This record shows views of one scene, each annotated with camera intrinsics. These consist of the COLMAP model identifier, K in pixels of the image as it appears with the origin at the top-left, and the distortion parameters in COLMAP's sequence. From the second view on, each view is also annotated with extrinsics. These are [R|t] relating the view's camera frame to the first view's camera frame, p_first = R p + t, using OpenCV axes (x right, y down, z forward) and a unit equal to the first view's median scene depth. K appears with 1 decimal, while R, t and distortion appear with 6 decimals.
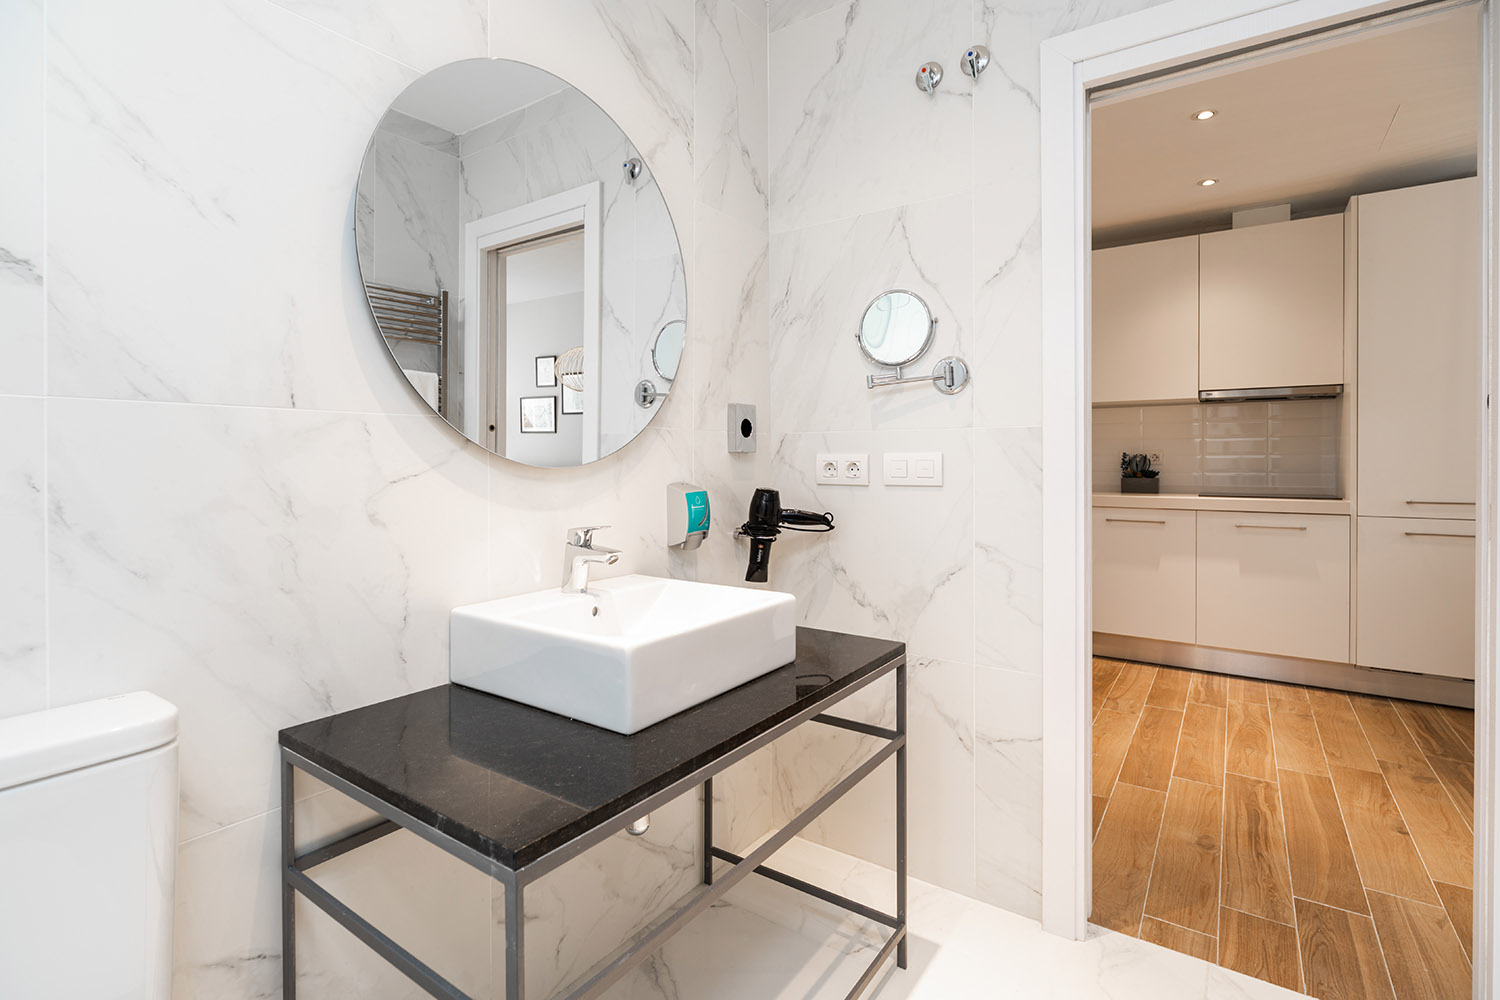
lens RADIAL K [[675.7, 0, 750.0], [0, 675.7, 500.0], [0, 0, 1]] dist [-0.001724, -0.000112]
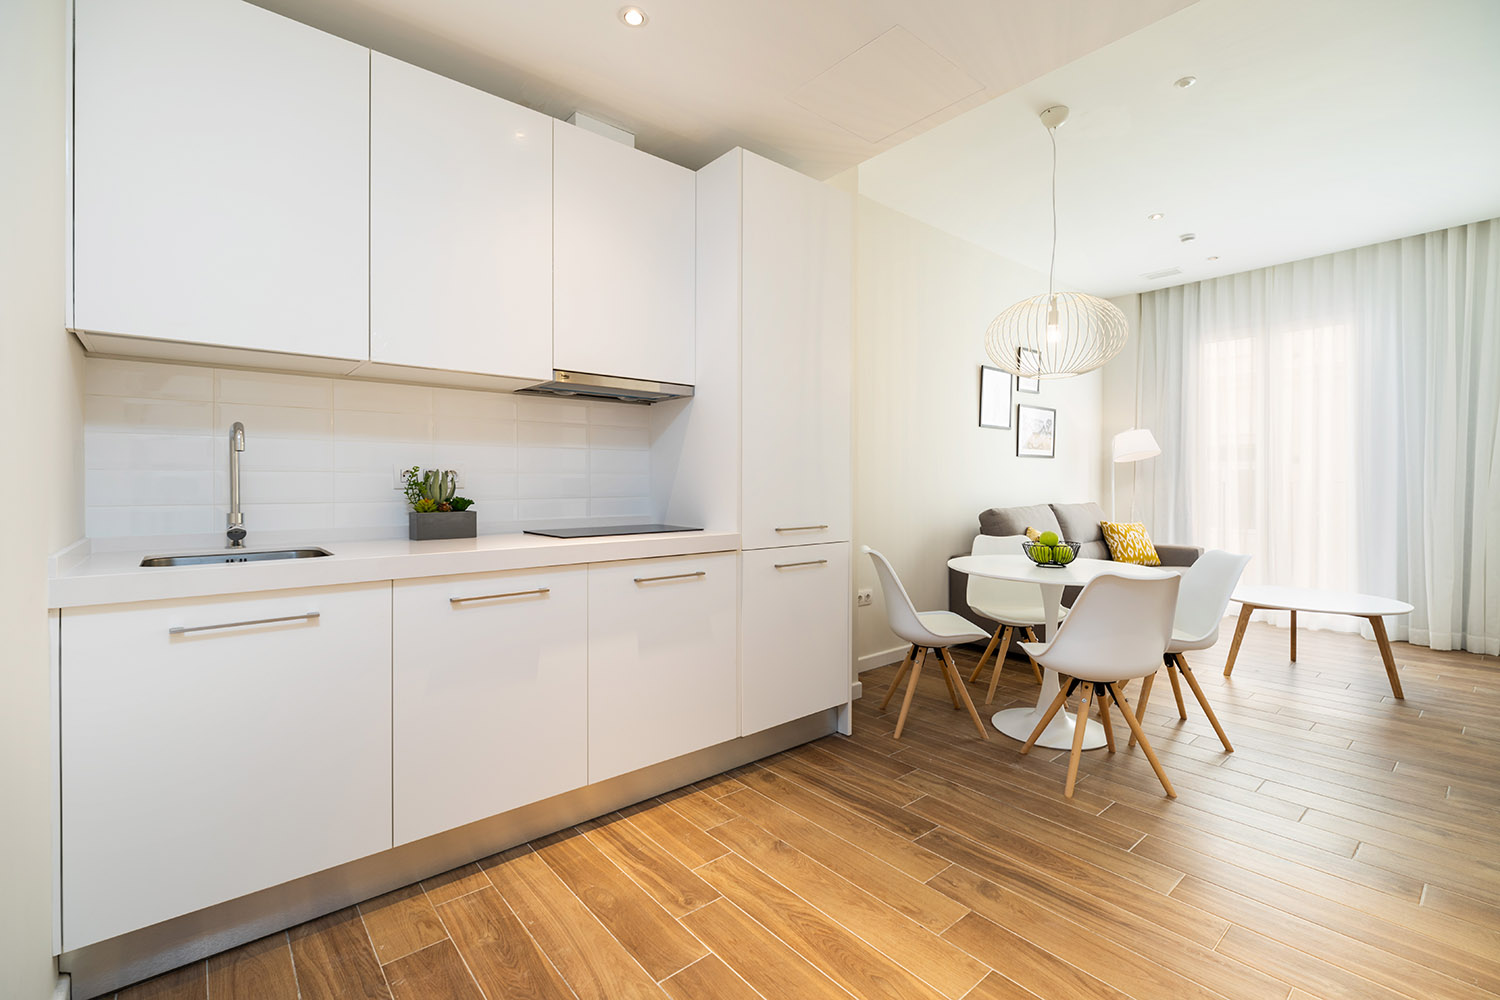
lens RADIAL K [[683.0, 0, 751.5], [0, 683.0, 483.7], [0, 0, 1]] dist [-0.001318, -0.000148]
pose [[0.262508, -0.004684, 0.964918, 0.137889], [0.055215, 0.998423, -0.010174, -0.050005], [-0.963349, 0.055948, 0.262353, 0.838029]]
